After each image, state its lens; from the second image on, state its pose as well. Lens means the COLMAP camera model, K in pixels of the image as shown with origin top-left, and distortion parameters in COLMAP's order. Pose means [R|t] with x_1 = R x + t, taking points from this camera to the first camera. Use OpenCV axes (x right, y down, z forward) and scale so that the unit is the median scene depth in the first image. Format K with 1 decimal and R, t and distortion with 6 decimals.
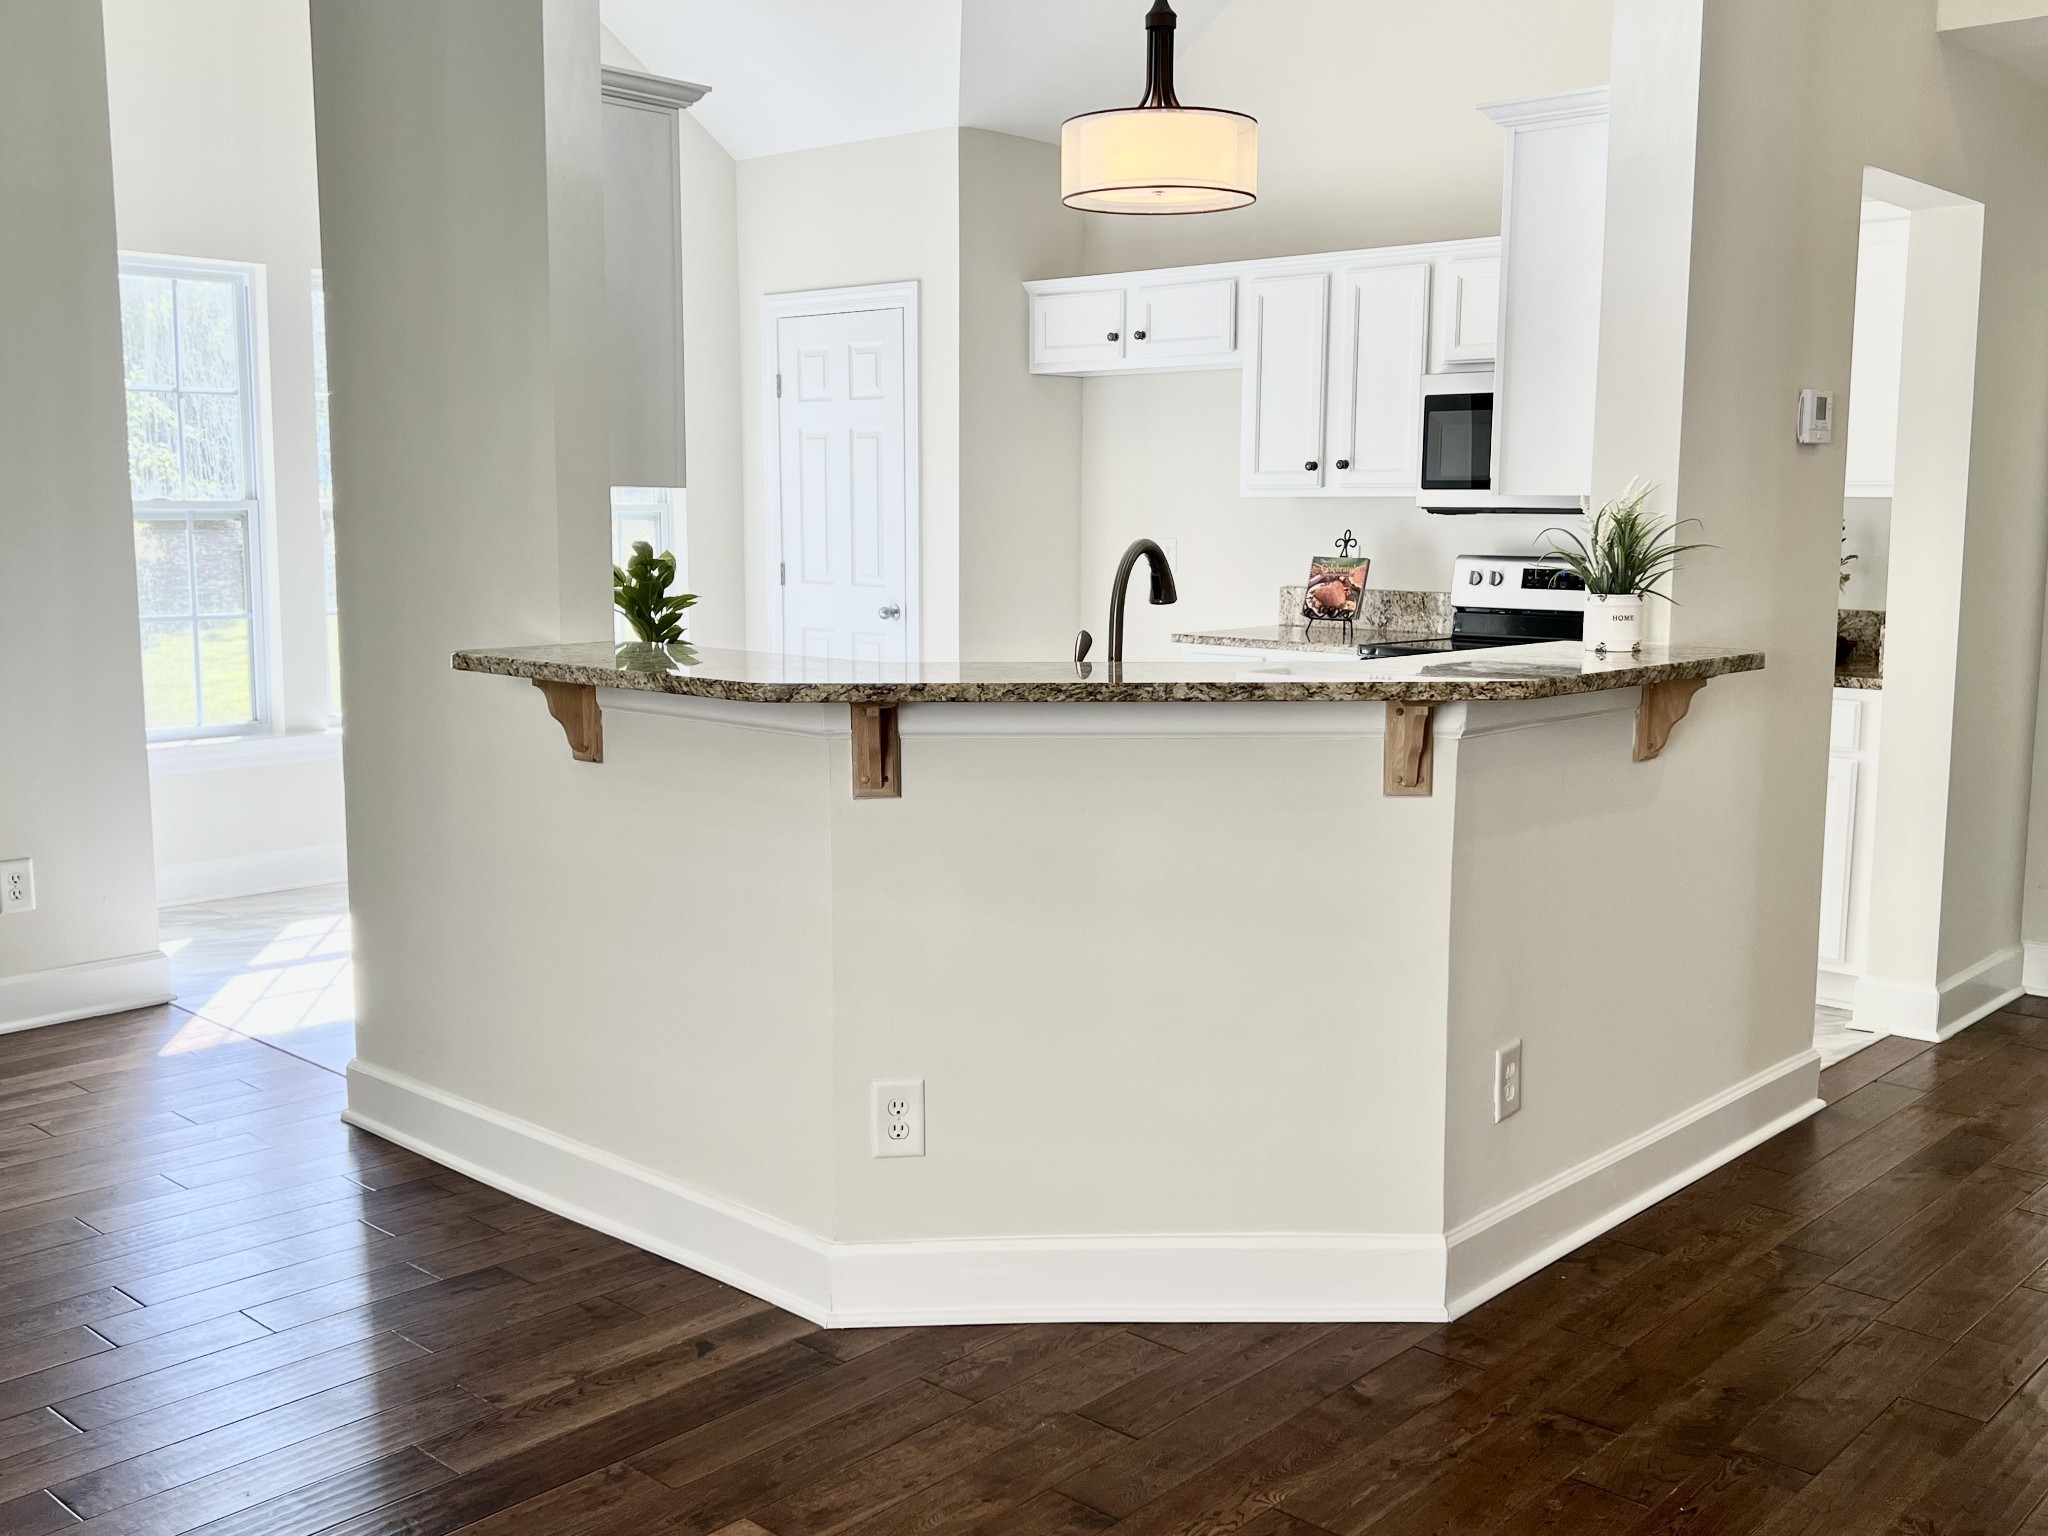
lens RADIAL K [[1965.2, 0, 1012.8], [0, 1965.2, 754.1], [0, 0, 1]] dist [0.054907, 0.000000]
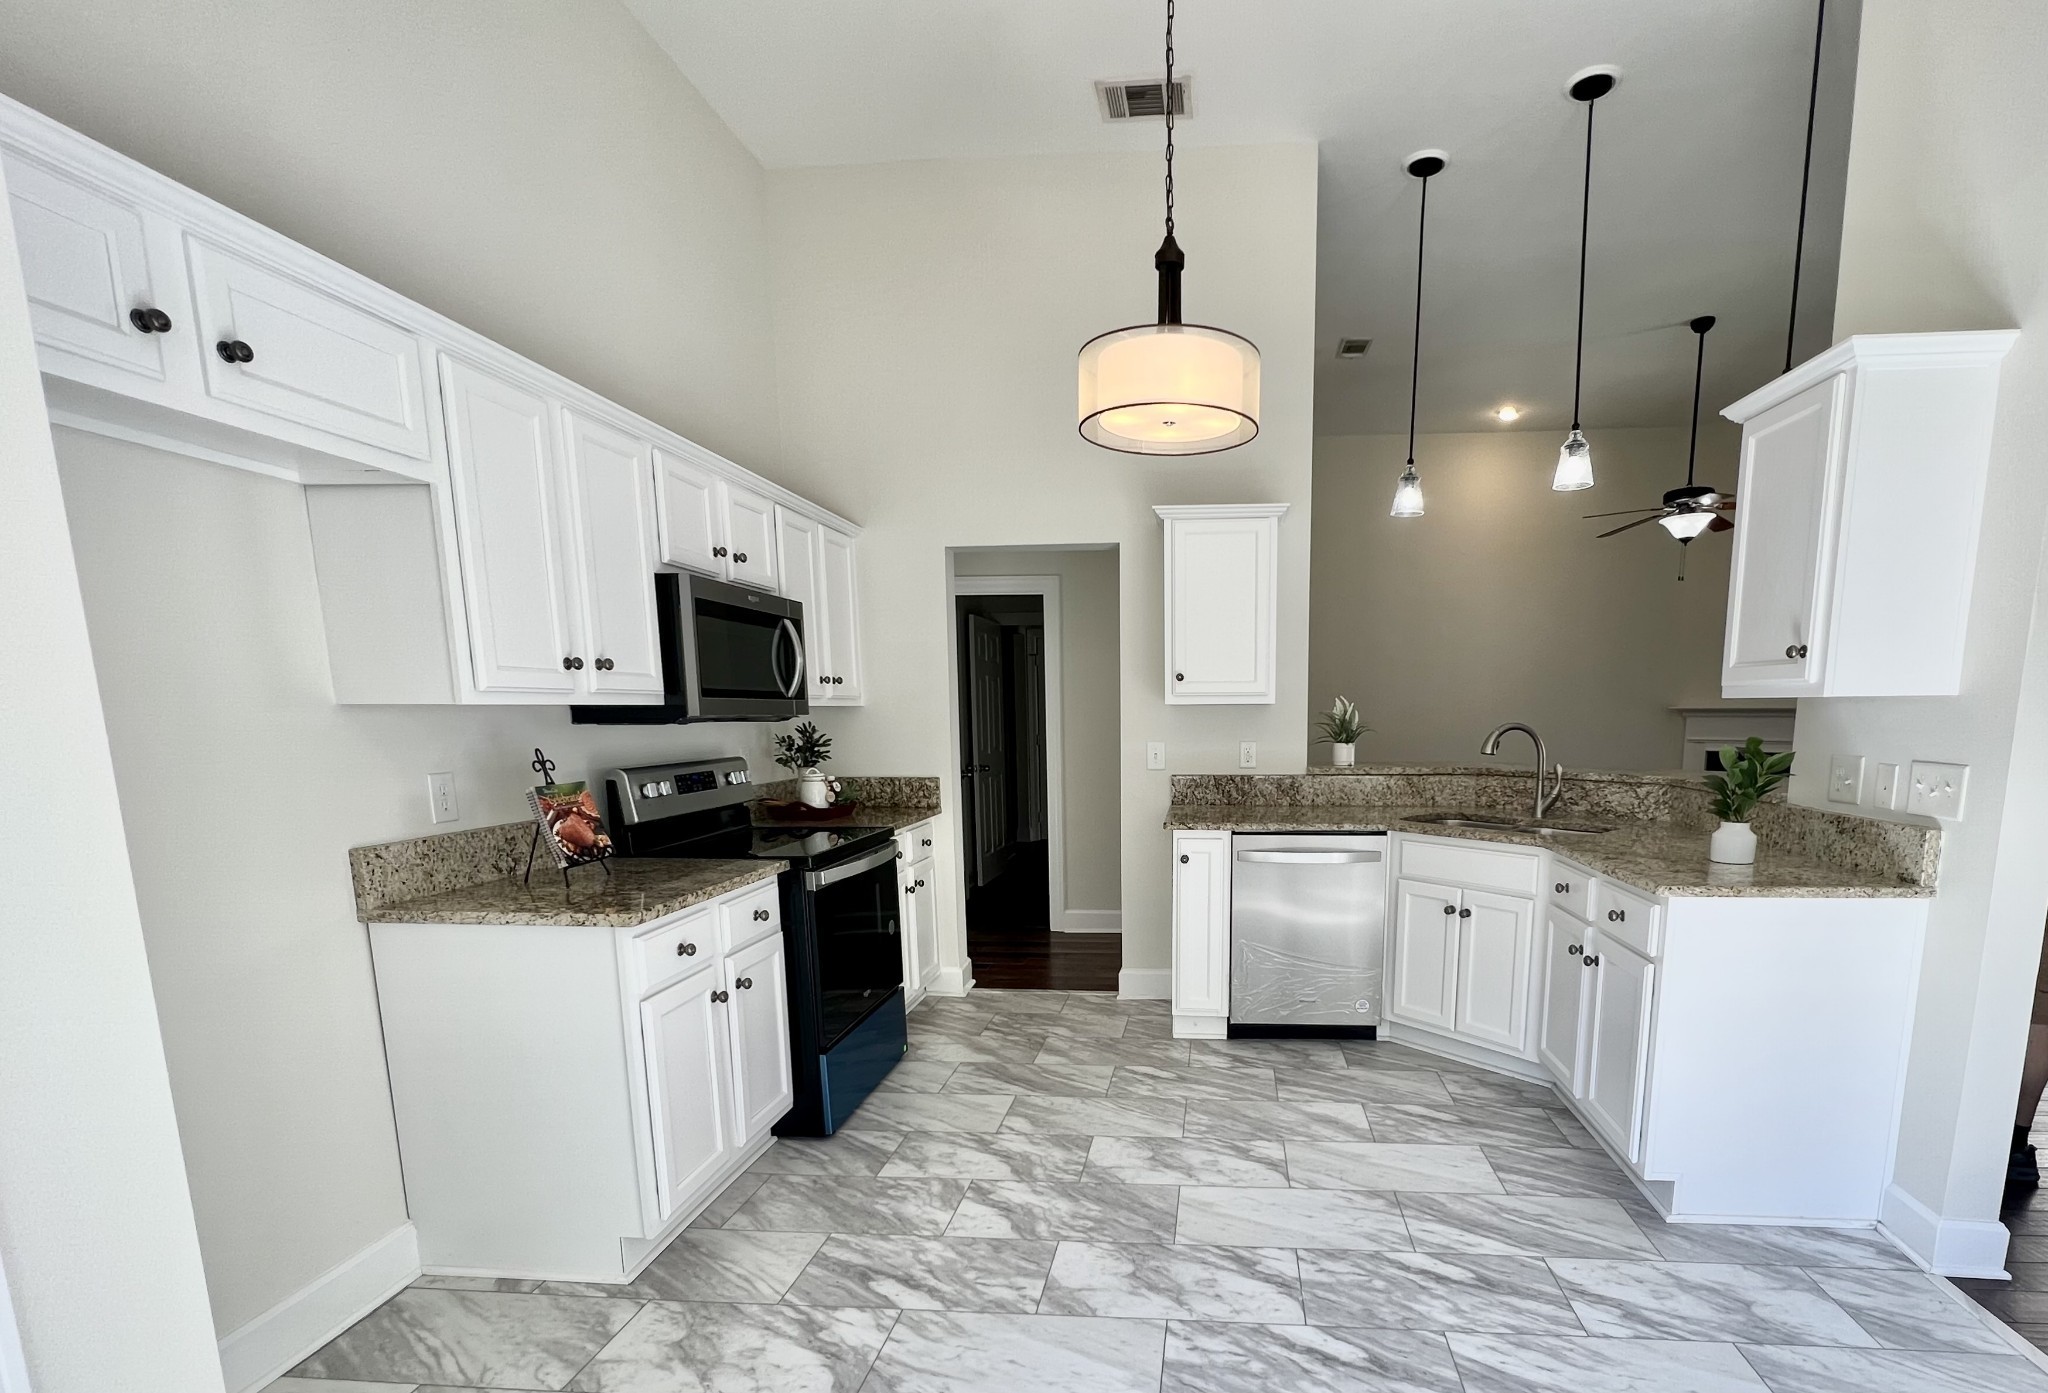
lens RADIAL K [[945.6, 0, 1143.3], [0, 945.6, 861.1], [0, 0, 1]] dist [-0.005473, 0.002184]
pose [[-0.616419, -0.124883, 0.777452, -0.277046], [0.106551, 0.965033, 0.239496, -0.140772], [-0.780176, 0.230468, -0.581559, 1.088845]]
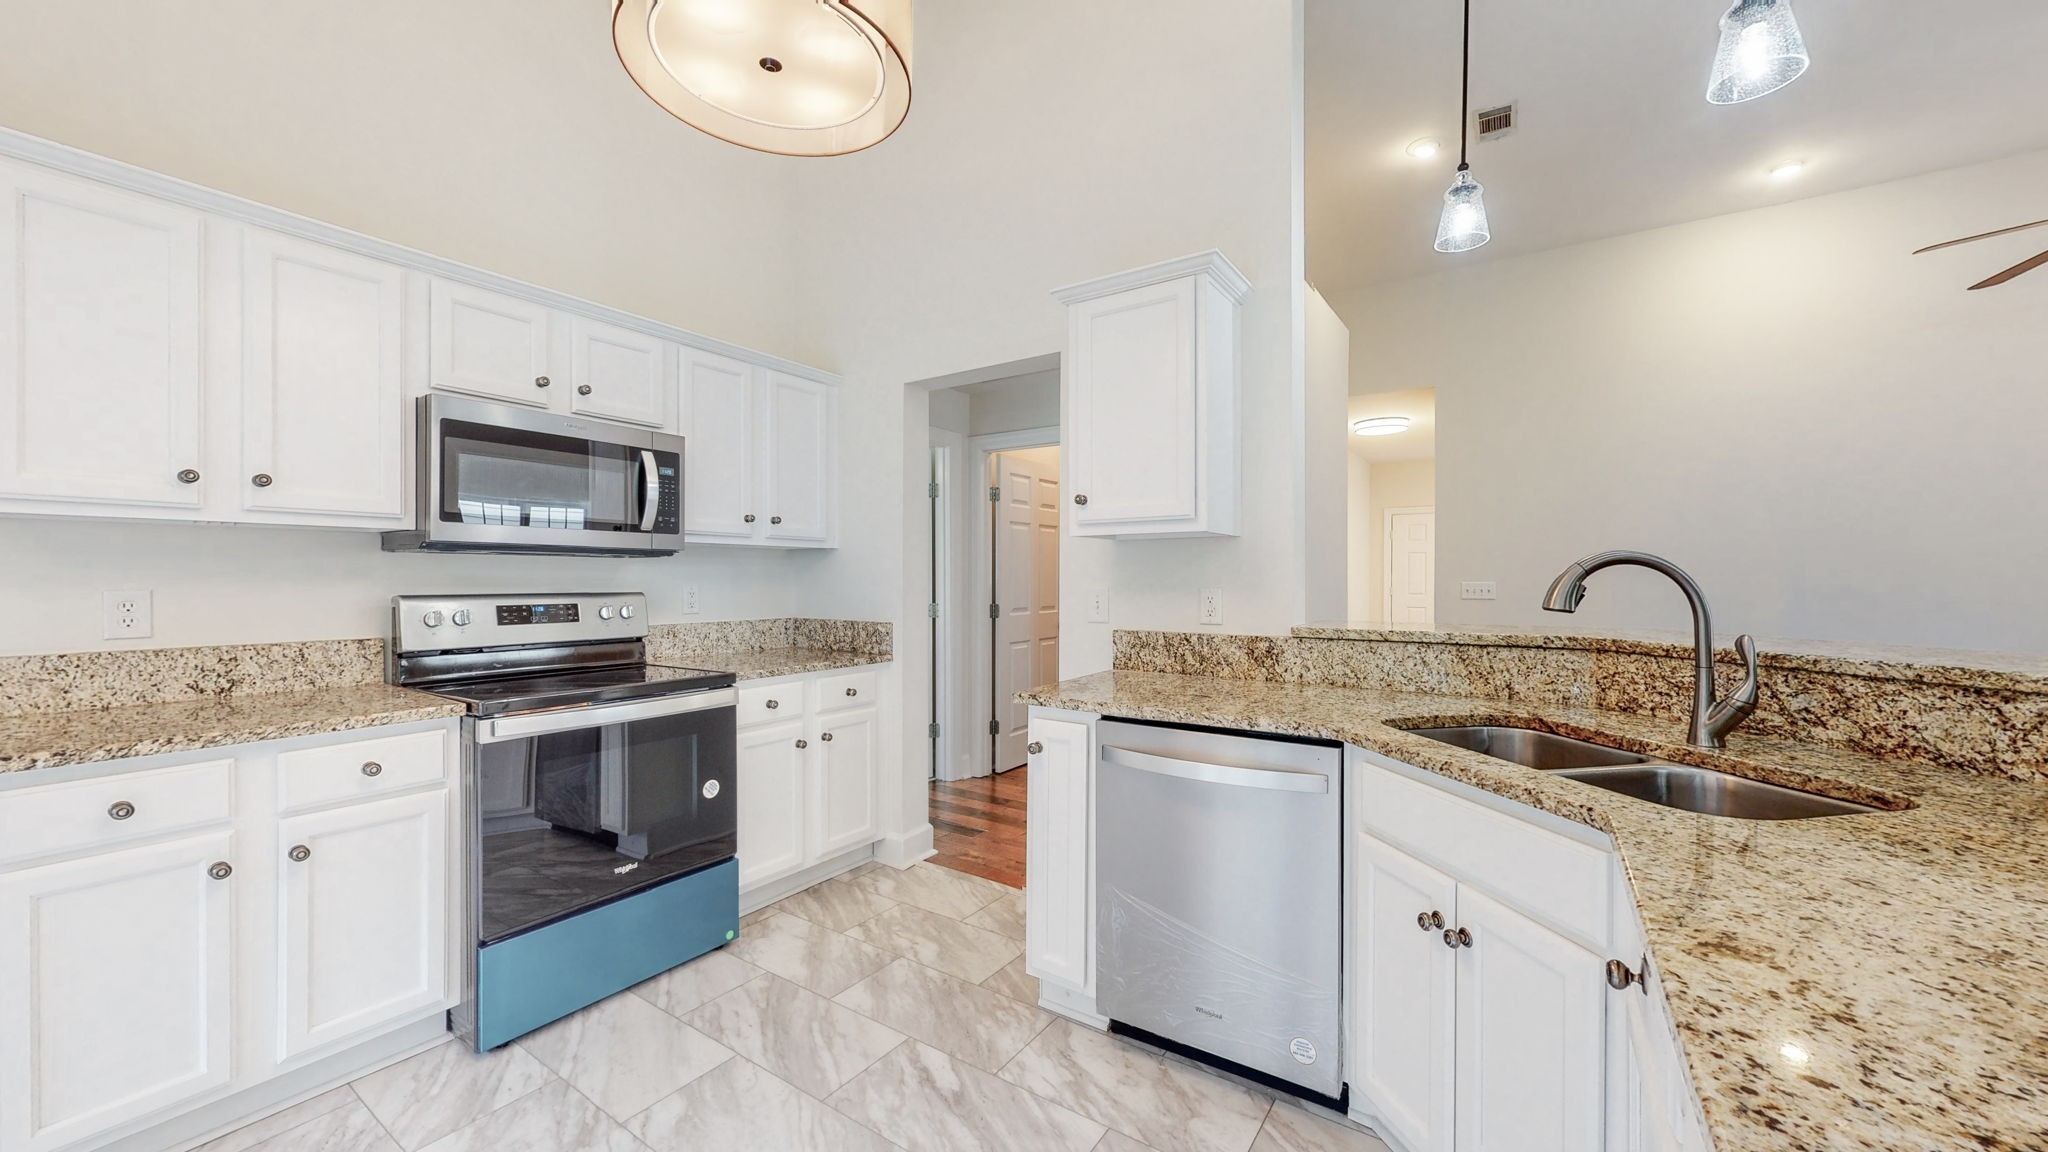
lens RADIAL K [[750.7, 0, 1022.6], [0, 750.7, 578.8], [0, 0, 1]] dist [0.000309, -0.000669]
pose [[-0.147190, -0.003722, 0.989101, -0.160320], [0.127777, 0.991542, 0.022746, -0.080773], [-0.980820, 0.129732, -0.145470, 0.776467]]
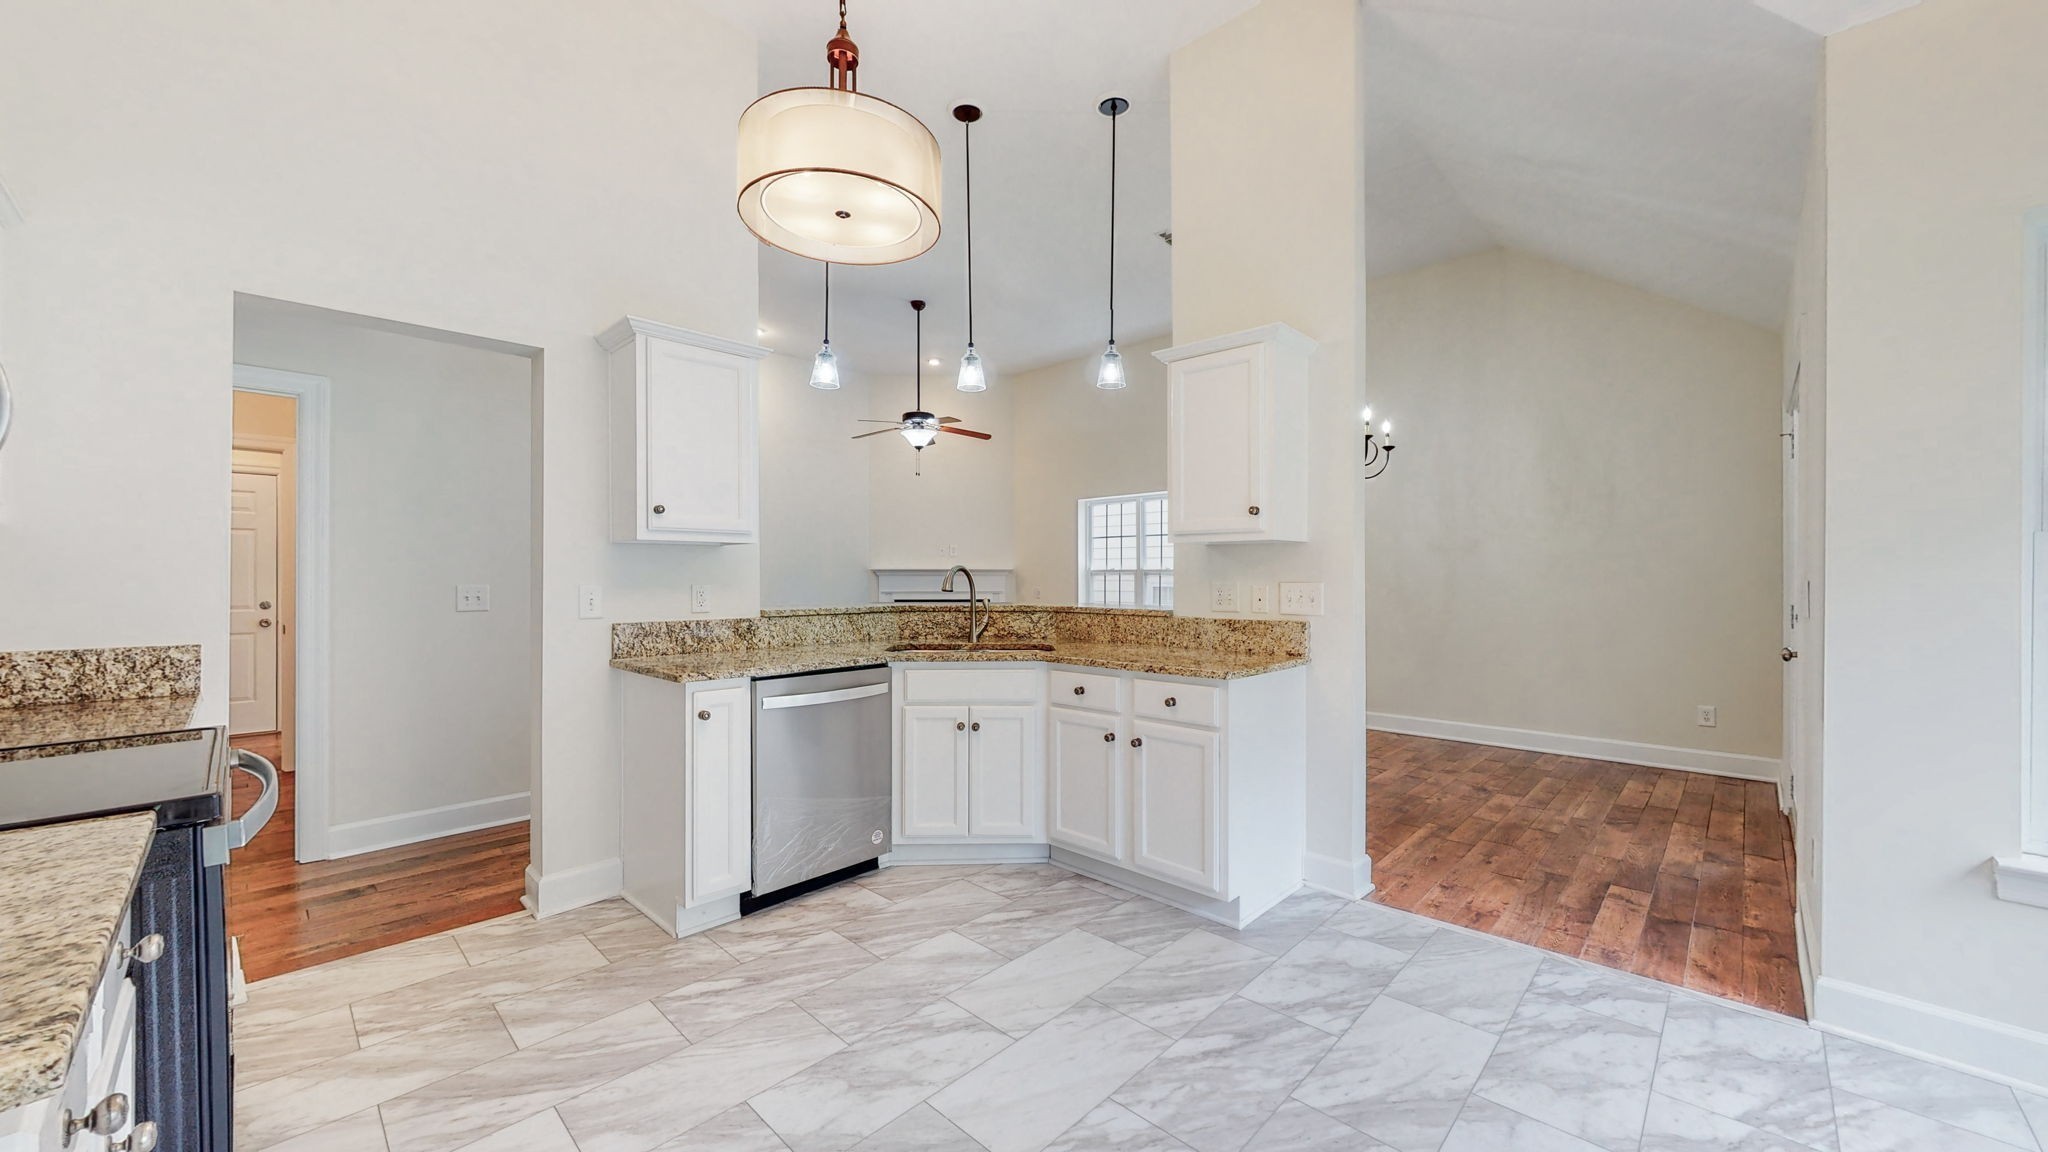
lens RADIAL K [[750.7, 0, 1022.8], [0, 750.7, 580.2], [0, 0, 1]] dist [0.000309, -0.000669]
pose [[-0.999679, -0.002487, 0.025208, -0.021183], [0.000915, 0.990972, 0.134064, -0.123937], [-0.025314, 0.134044, -0.990652, 1.109509]]
